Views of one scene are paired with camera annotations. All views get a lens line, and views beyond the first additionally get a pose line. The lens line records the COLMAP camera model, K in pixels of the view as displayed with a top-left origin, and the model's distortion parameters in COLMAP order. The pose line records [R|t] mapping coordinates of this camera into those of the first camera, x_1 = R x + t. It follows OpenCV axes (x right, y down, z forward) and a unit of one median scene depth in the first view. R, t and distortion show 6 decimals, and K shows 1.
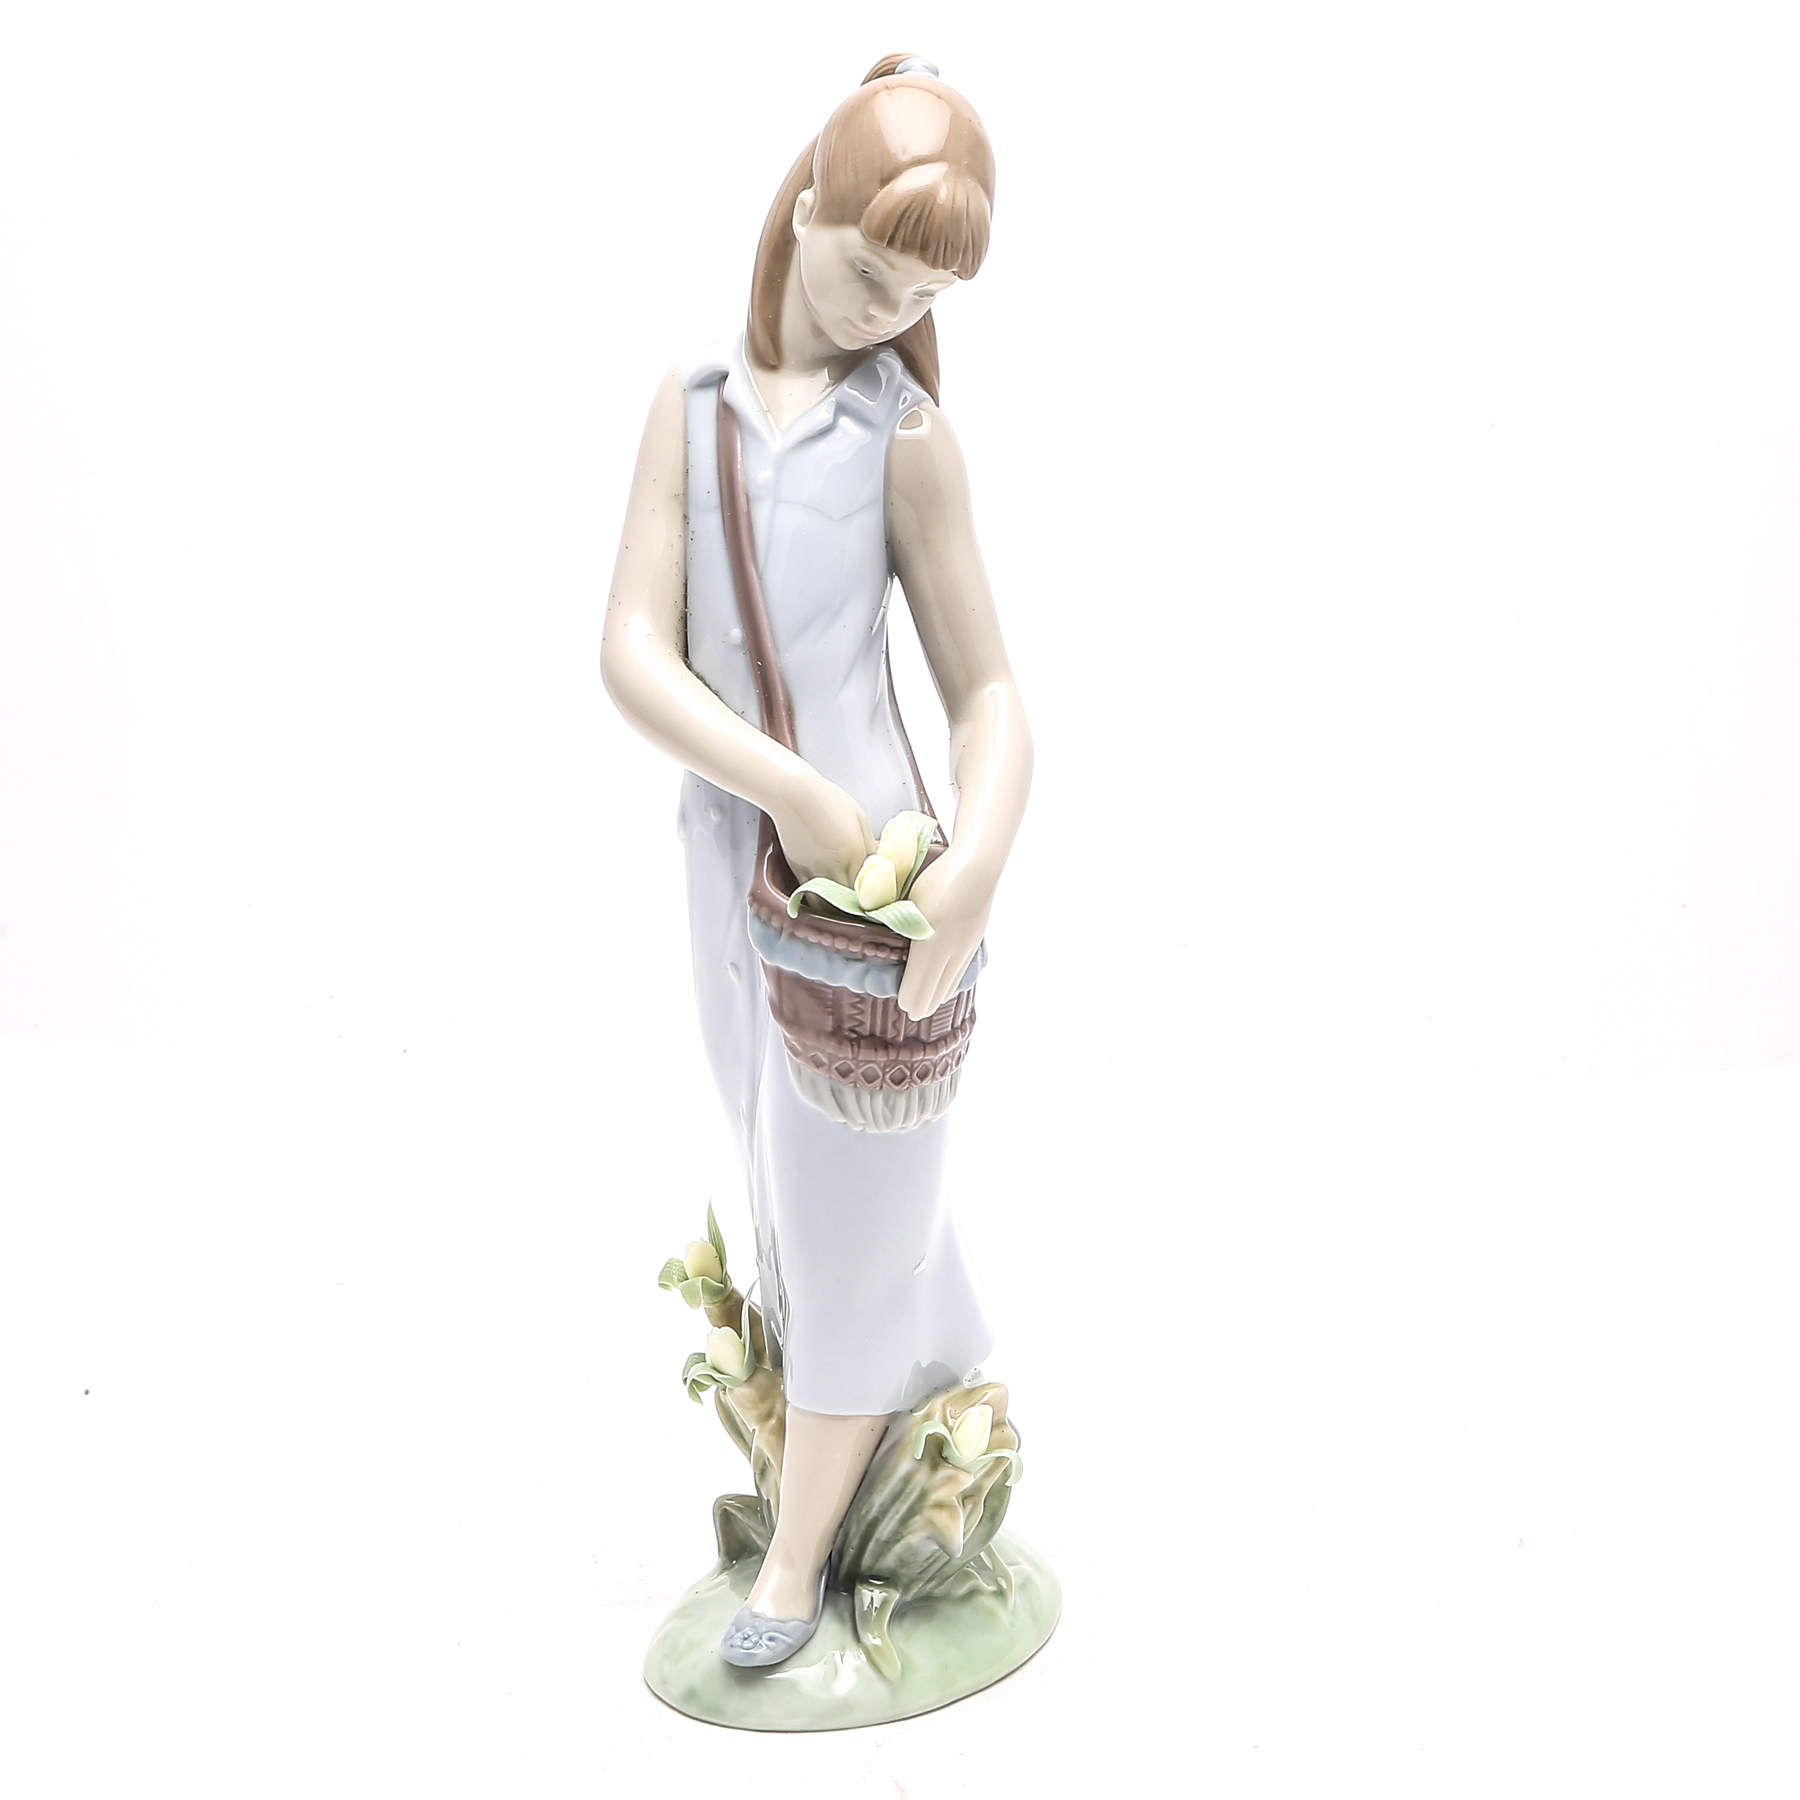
lens RADIAL K [[4163.7, 0, 900.0], [0, 4163.7, 900.0], [0, 0, 1]] dist [0.061203, -0.341974]
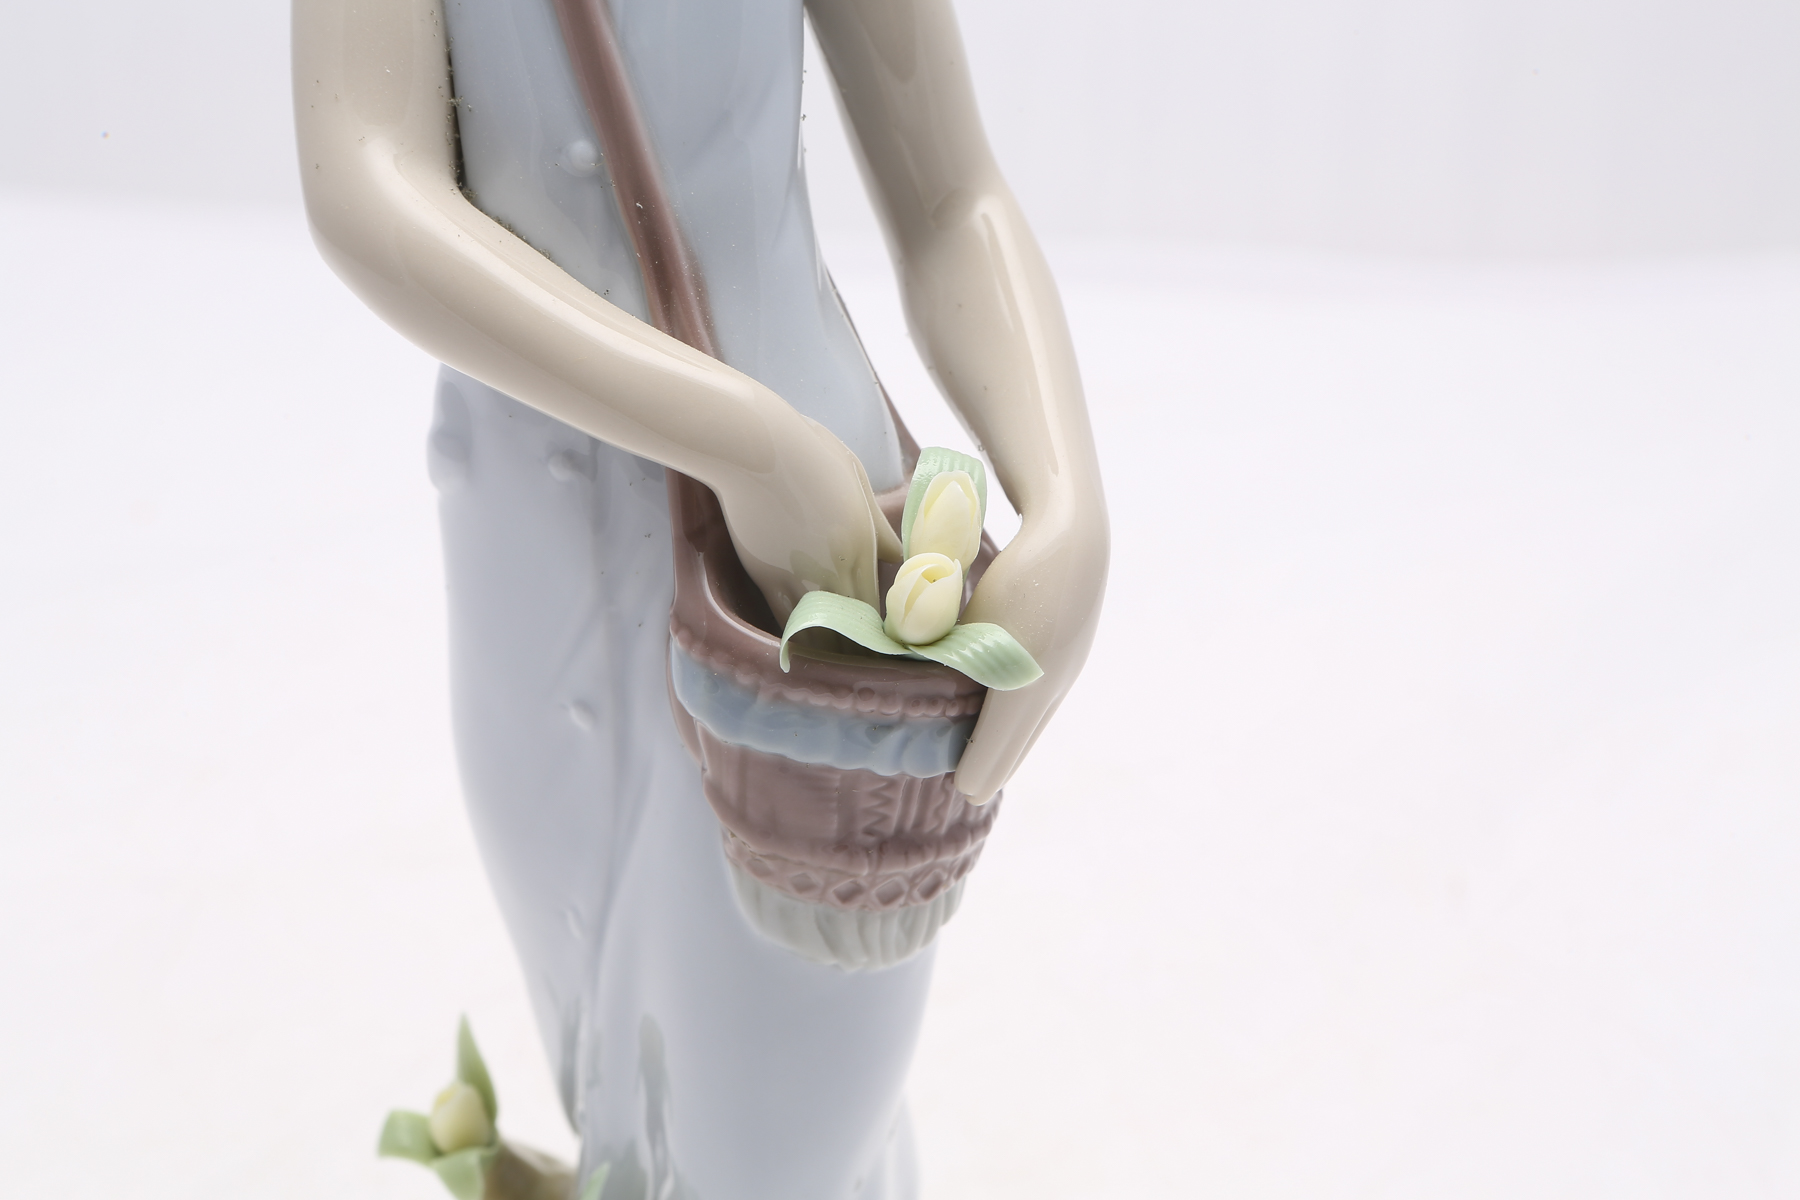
lens RADIAL K [[3618.0, 0, 900.0], [0, 3618.0, 600.0], [0, 0, 1]] dist [0.458043, 0.014831]
pose [[0.935167, -0.128321, 0.330145, -0.169264], [0.061109, 0.976543, 0.206467, -0.104046], [-0.348895, -0.172906, 0.921073, 0.529143]]
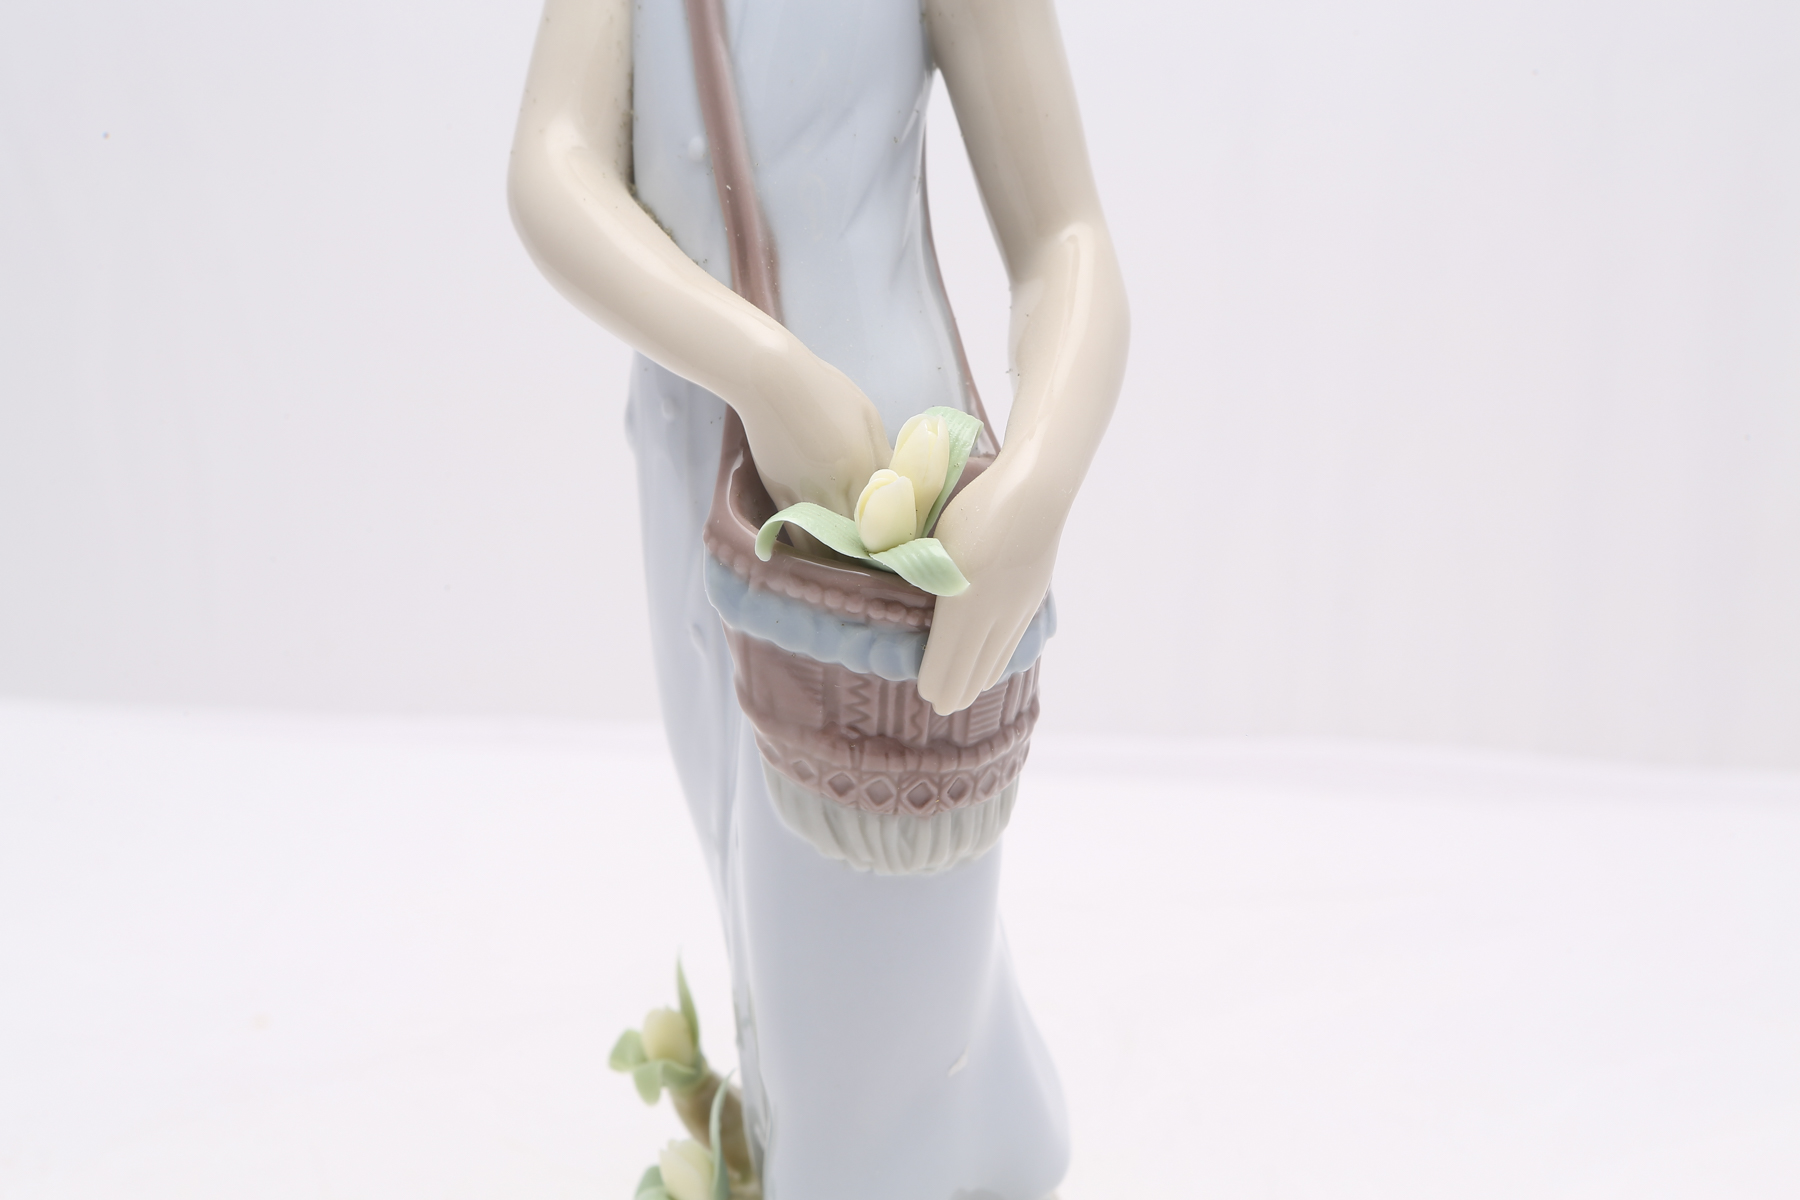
lens RADIAL K [[3618.0, 0, 900.0], [0, 3618.0, 600.0], [0, 0, 1]] dist [0.458043, 0.014831]
pose [[0.998458, 0.016853, -0.052886, 0.027034], [-0.016142, 0.999774, 0.013838, 0.002094], [0.053107, -0.012963, 0.998505, 0.404133]]
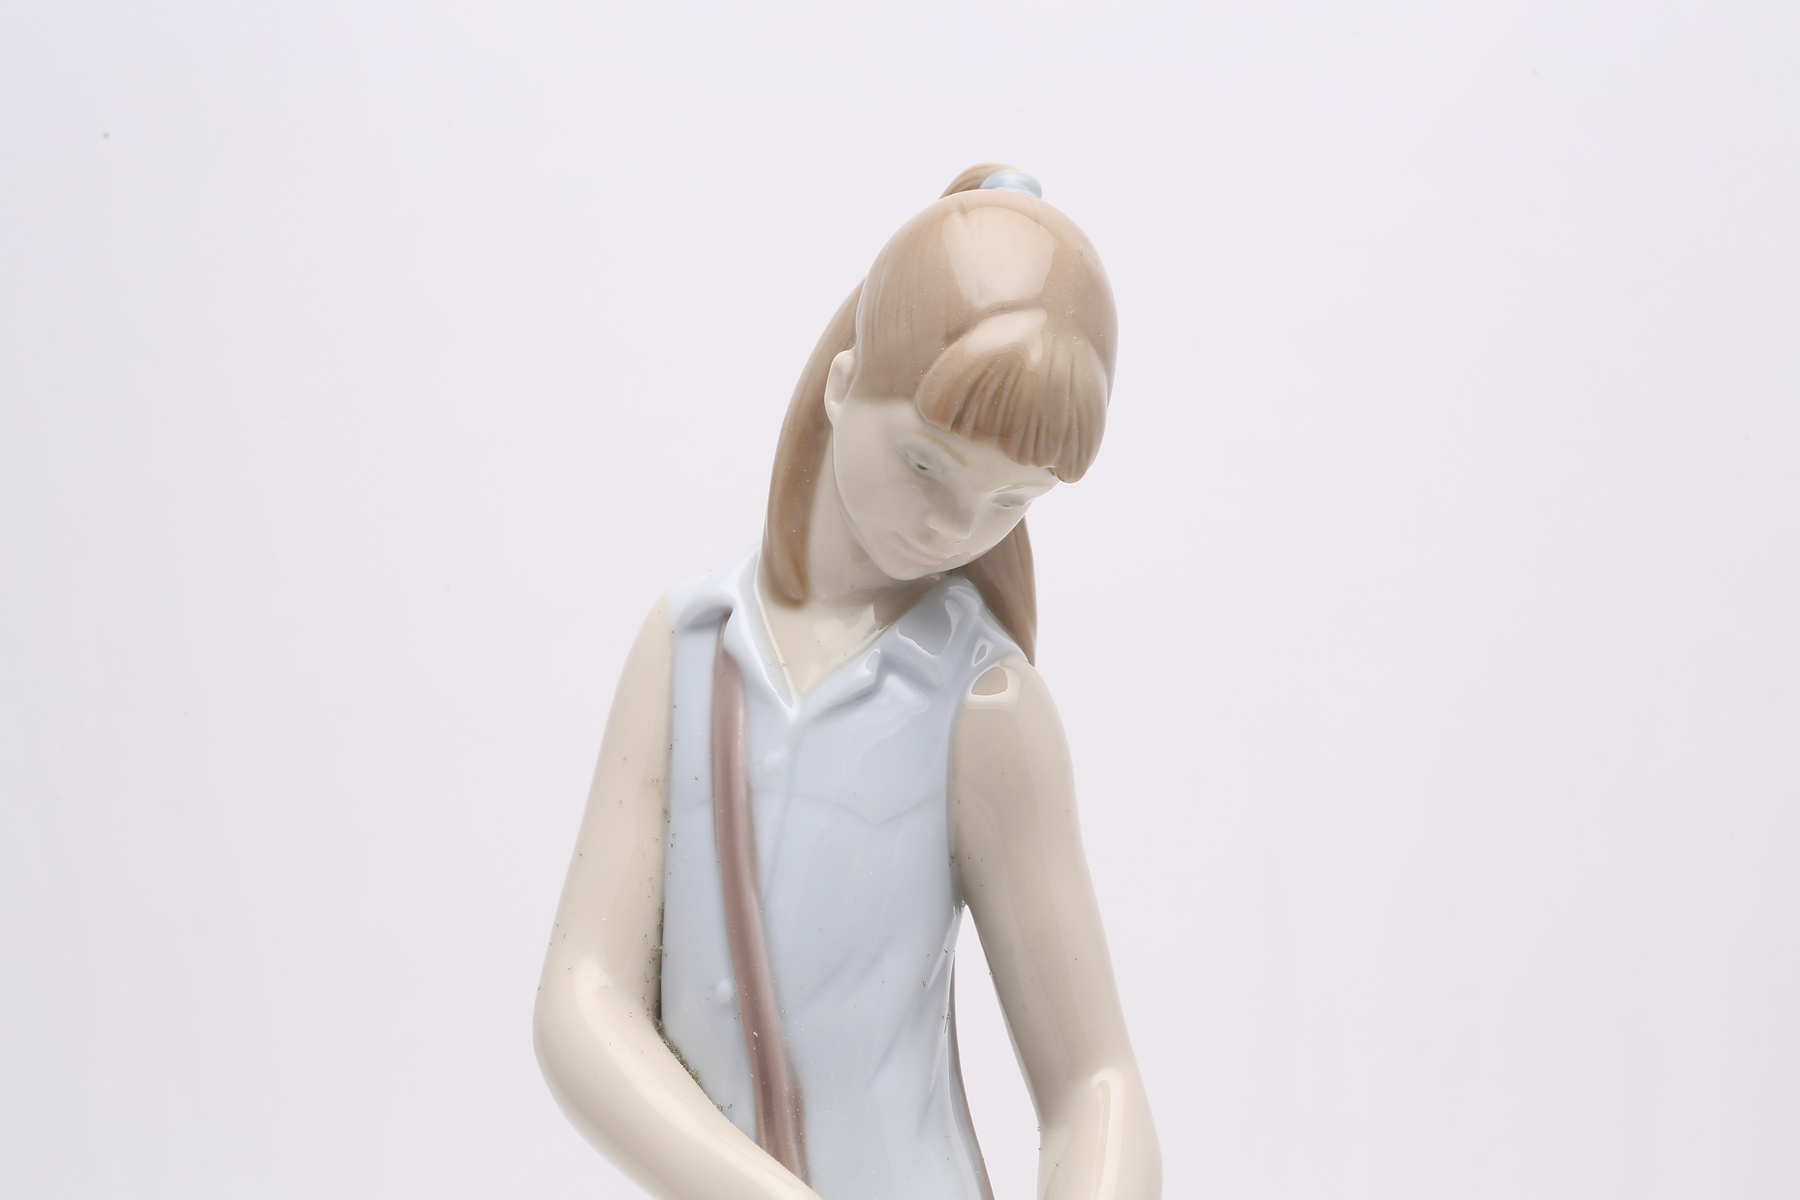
lens RADIAL K [[3618.0, 0, 900.0], [0, 3618.0, 600.0], [0, 0, 1]] dist [0.458043, 0.014831]
pose [[0.997892, 0.019228, -0.061990, 0.025128], [-0.027127, 0.991246, -0.129208, -0.050888], [0.058963, 0.130617, 0.989678, 0.404973]]
